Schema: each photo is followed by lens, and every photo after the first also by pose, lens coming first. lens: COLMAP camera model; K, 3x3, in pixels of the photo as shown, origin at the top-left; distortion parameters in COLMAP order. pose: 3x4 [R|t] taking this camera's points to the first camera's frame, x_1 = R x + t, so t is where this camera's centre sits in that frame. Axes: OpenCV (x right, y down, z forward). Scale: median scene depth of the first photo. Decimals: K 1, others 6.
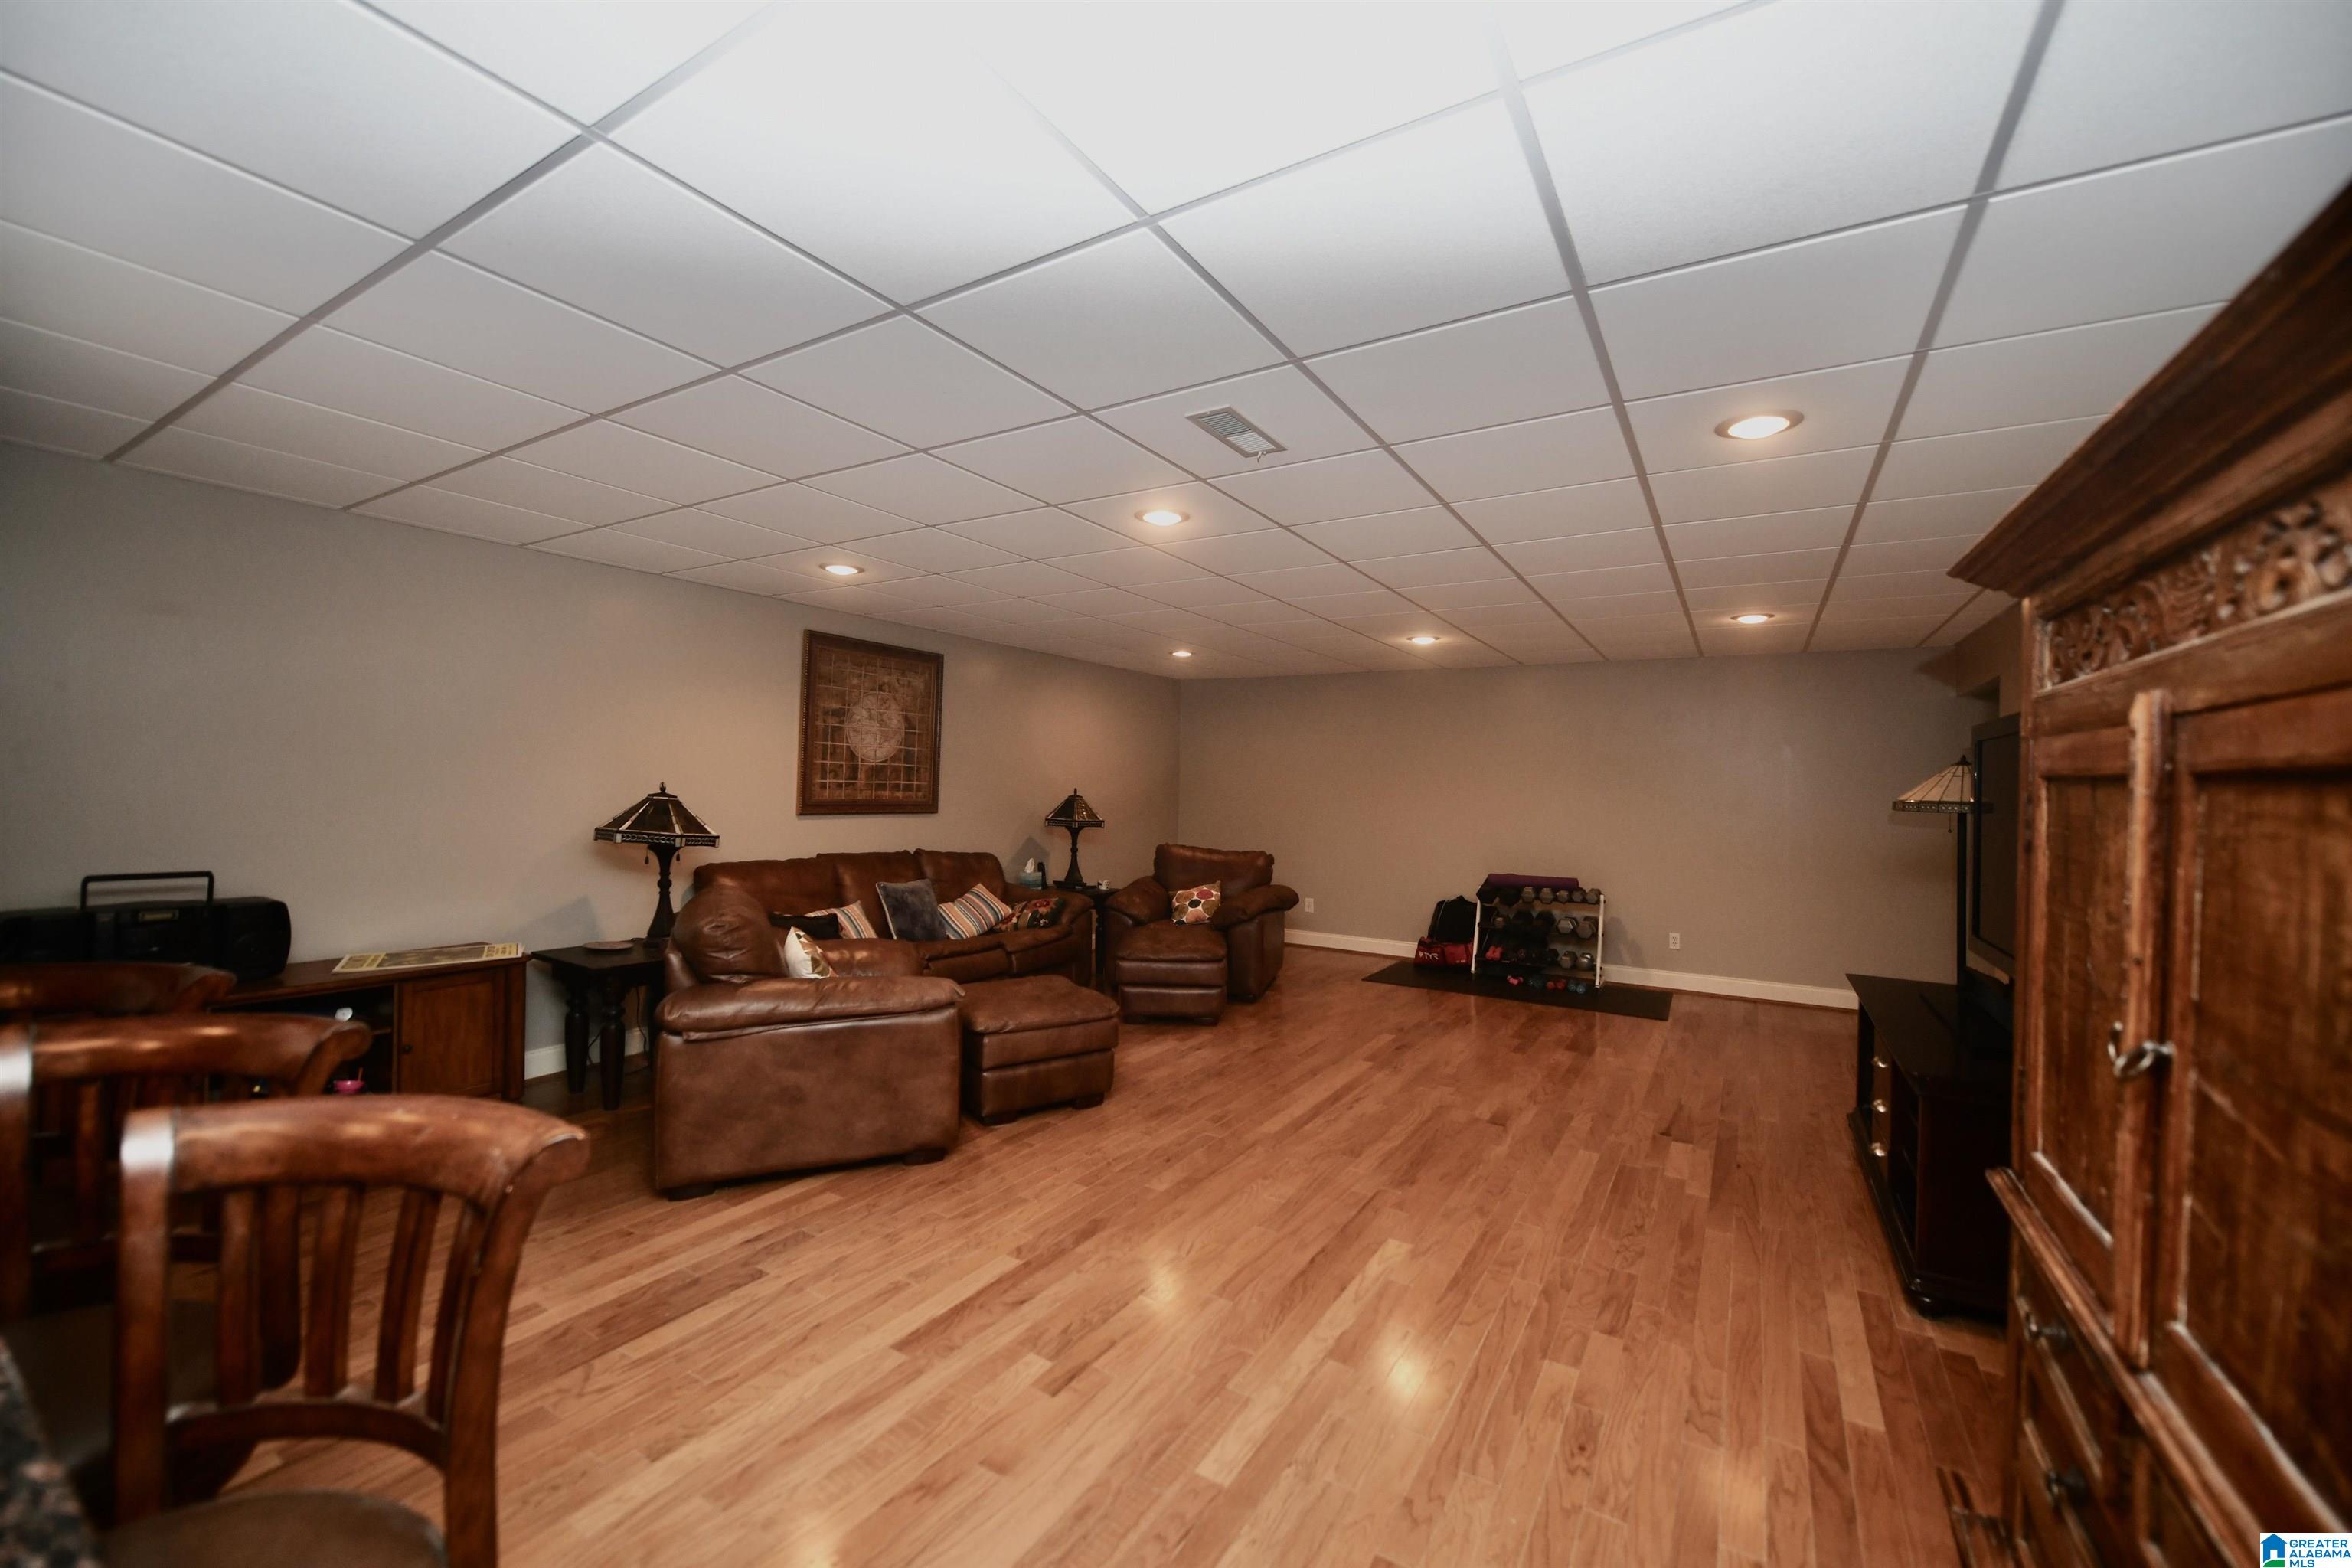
lens RADIAL K [[922.8, 0, 1179.8], [0, 922.8, 782.2], [0, 0, 1]] dist [-0.005560, -0.000796]
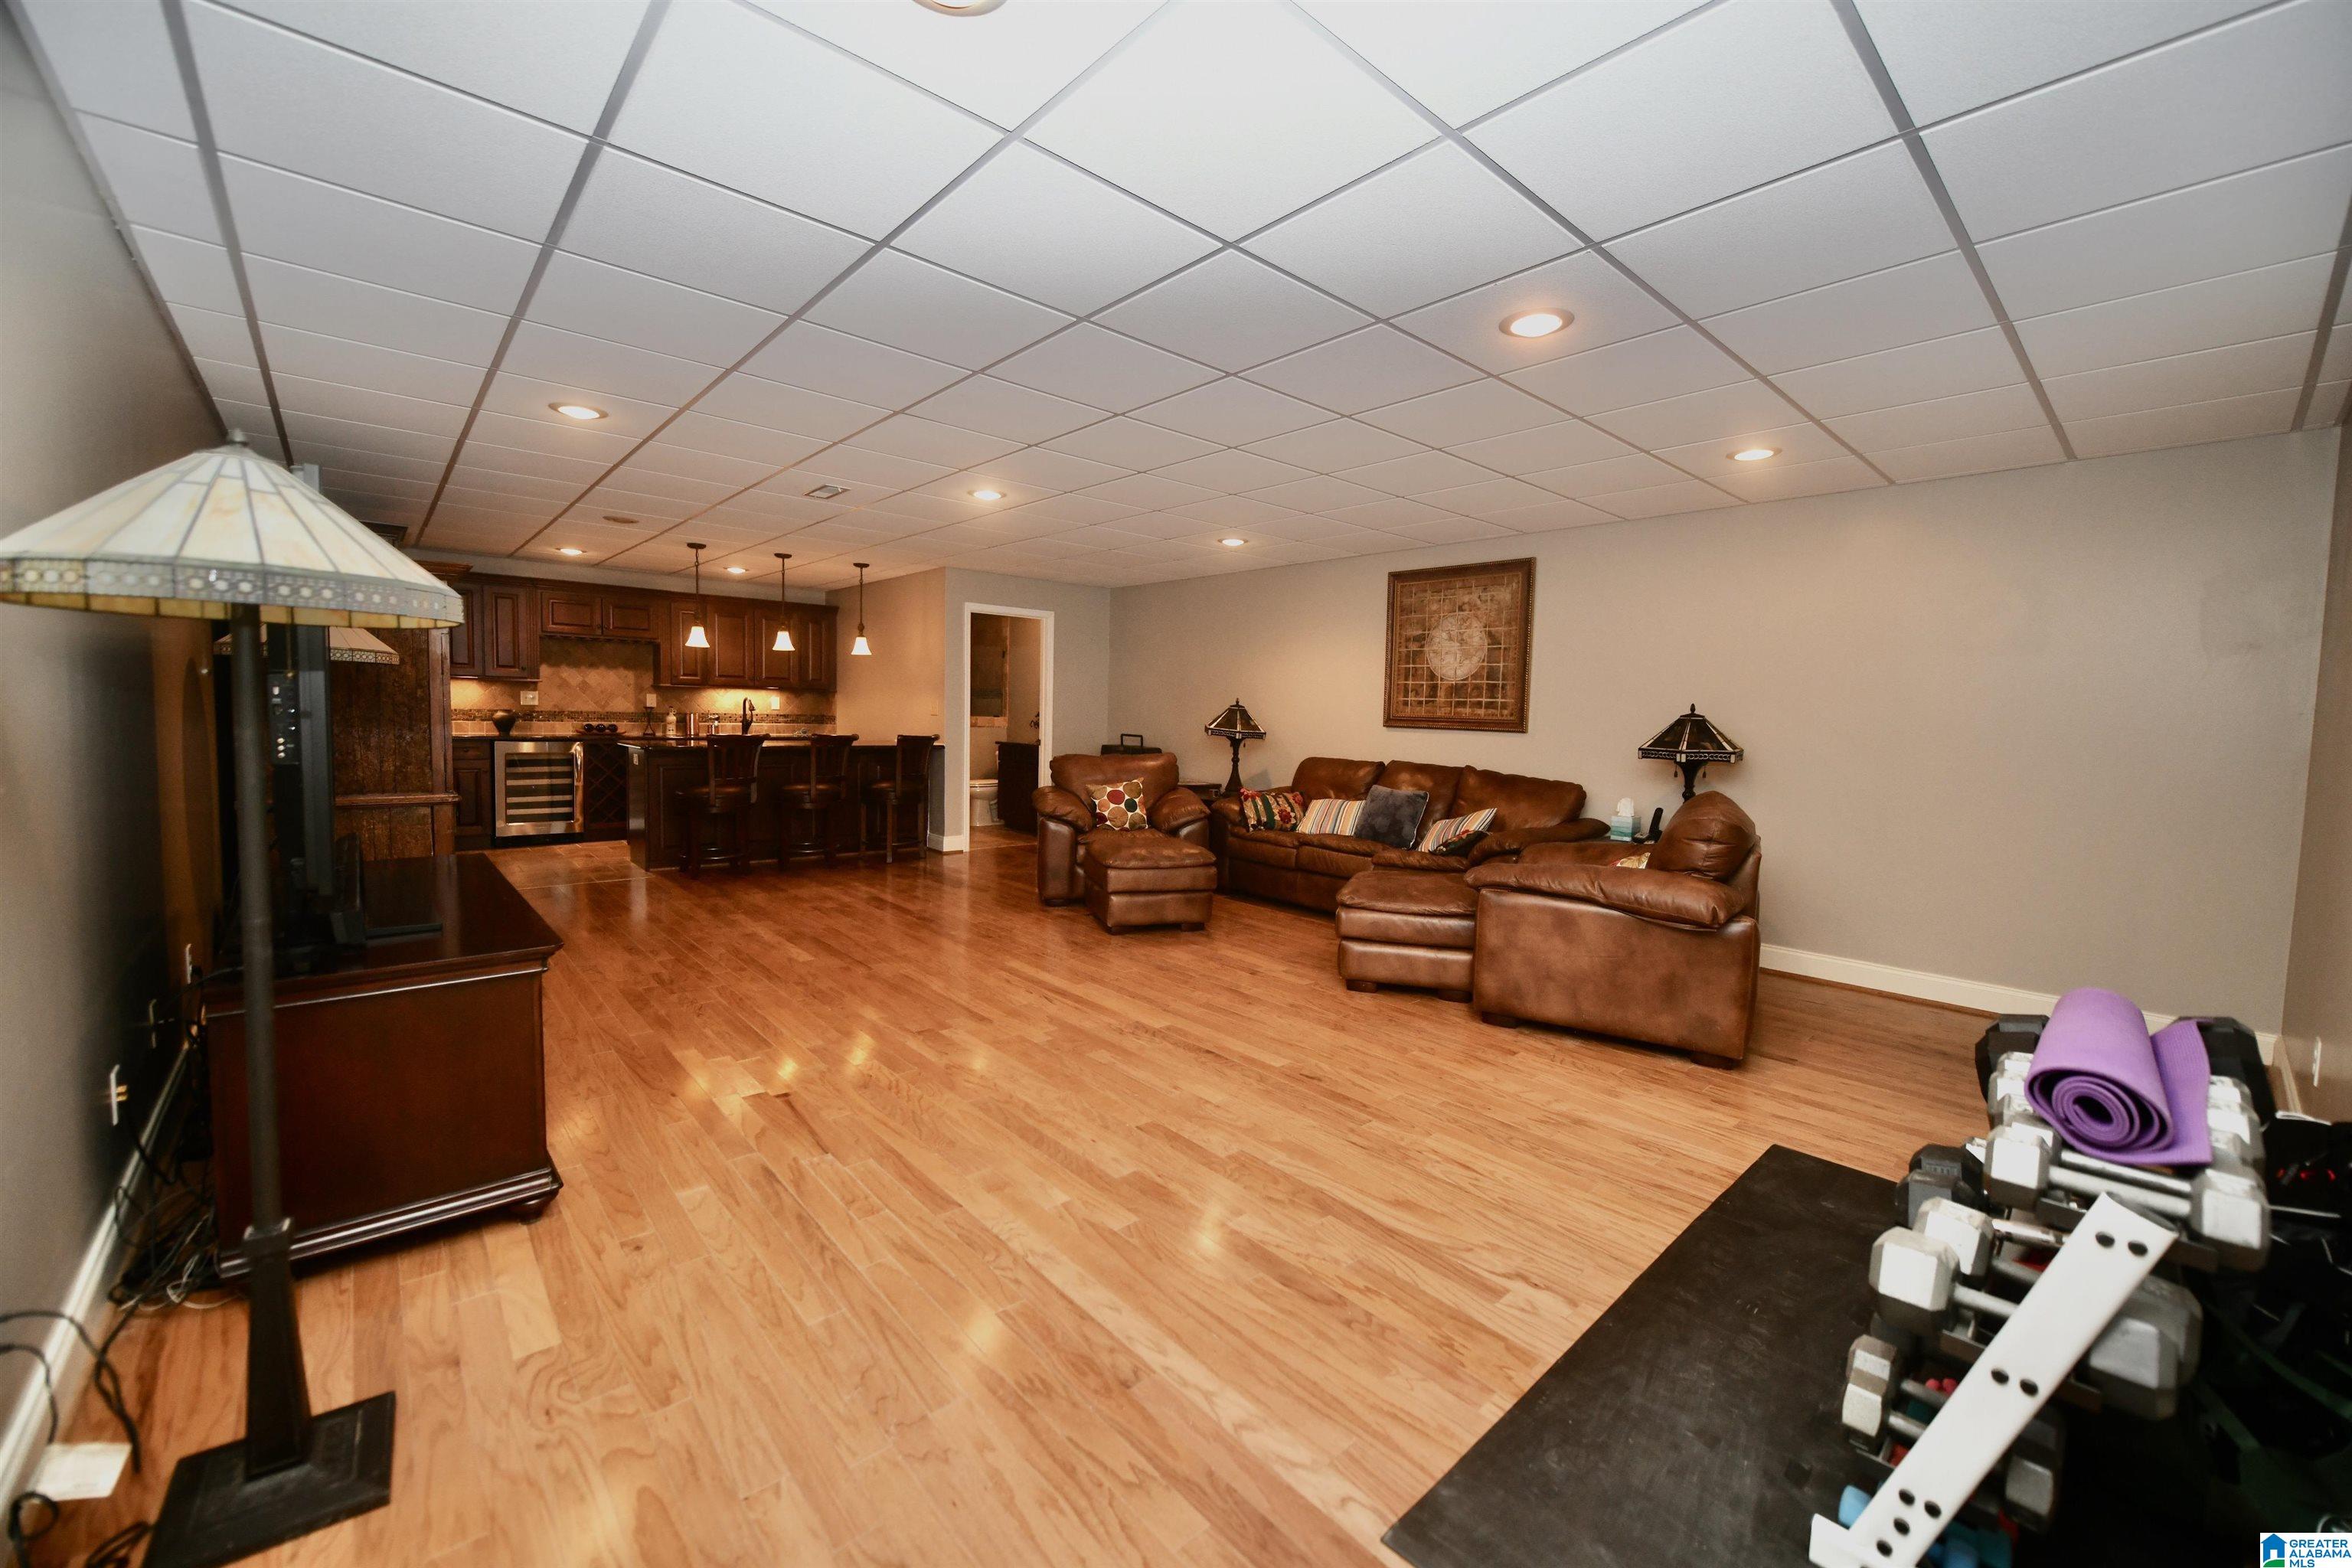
lens RADIAL K [[922.8, 0, 1182.1], [0, 922.8, 772.5], [0, 0, 1]] dist [-0.005560, -0.000796]
pose [[-0.279648, 0.030142, -0.959629, 0.781720], [-0.033749, 0.998581, 0.041200, 0.050881], [0.959509, 0.043908, -0.278234, 1.025600]]
